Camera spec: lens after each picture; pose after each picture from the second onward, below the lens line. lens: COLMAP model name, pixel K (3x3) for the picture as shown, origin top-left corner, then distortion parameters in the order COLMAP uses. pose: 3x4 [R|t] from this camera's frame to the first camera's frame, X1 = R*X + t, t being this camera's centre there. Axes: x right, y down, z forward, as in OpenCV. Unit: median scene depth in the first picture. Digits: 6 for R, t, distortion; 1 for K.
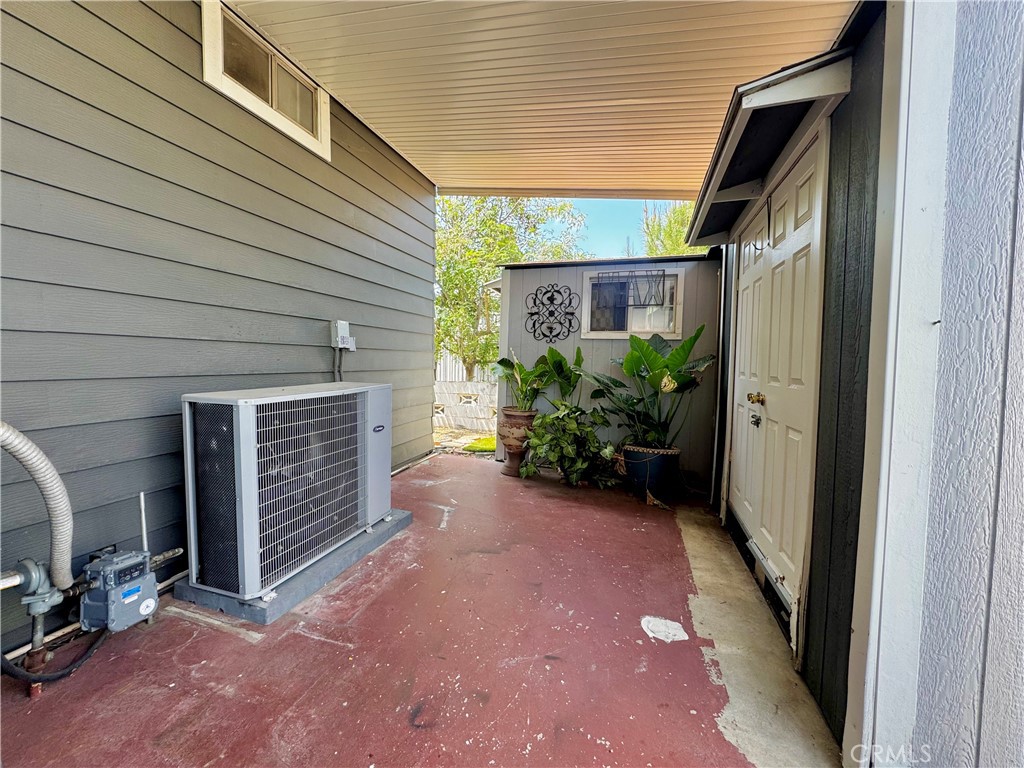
lens RADIAL K [[410.4, 0, 512.3], [0, 410.4, 382.6], [0, 0, 1]] dist [-0.003742, -0.000153]
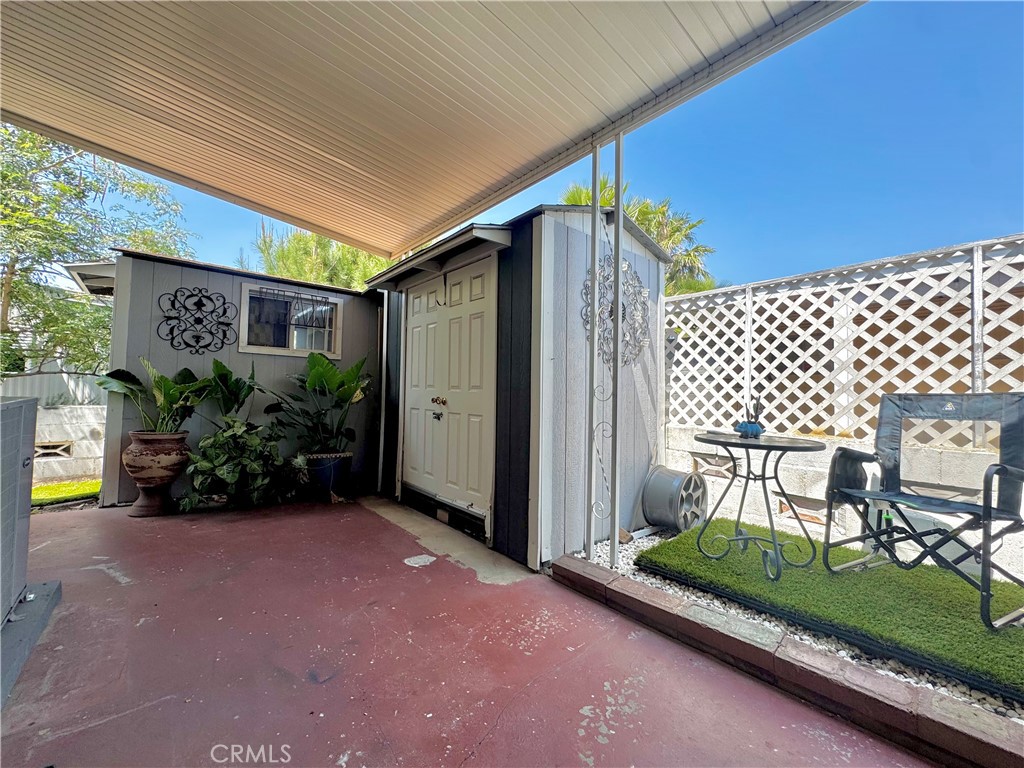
lens RADIAL K [[410.4, 0, 514.1], [0, 410.4, 382.2], [0, 0, 1]] dist [-0.003742, -0.000153]
pose [[0.536524, 0.016966, 0.843715, -0.293996], [0.033224, 0.998598, -0.041208, 0.022205], [-0.843231, 0.050141, 0.535208, -0.032021]]
